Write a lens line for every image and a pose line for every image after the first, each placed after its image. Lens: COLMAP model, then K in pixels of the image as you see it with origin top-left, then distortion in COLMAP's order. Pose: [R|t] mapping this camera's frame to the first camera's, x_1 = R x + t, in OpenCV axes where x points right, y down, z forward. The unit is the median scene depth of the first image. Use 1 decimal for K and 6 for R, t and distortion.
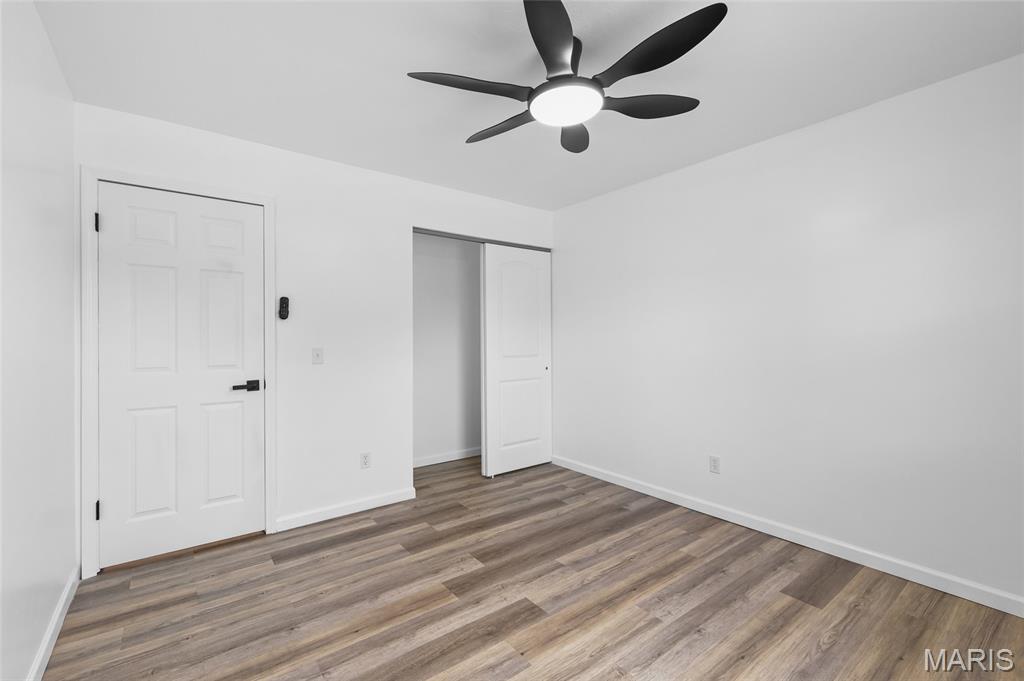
lens RADIAL K [[444.3, 0, 512.2], [0, 444.3, 342.9], [0, 0, 1]] dist [-0.000361, 0.000449]
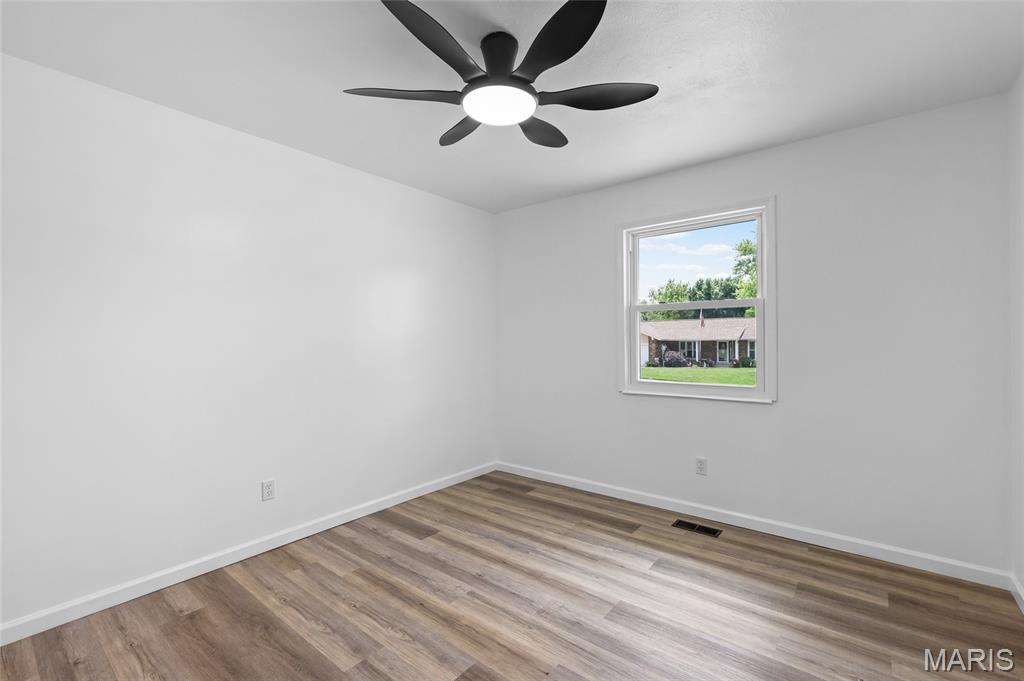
lens RADIAL K [[444.3, 0, 512.2], [0, 444.3, 342.9], [0, 0, 1]] dist [-0.000361, 0.000449]
pose [[-0.238077, 0.004047, 0.971238, -0.664141], [0.027696, 0.999613, 0.002623, -0.005723], [-0.970851, 0.027524, -0.238097, 0.964433]]
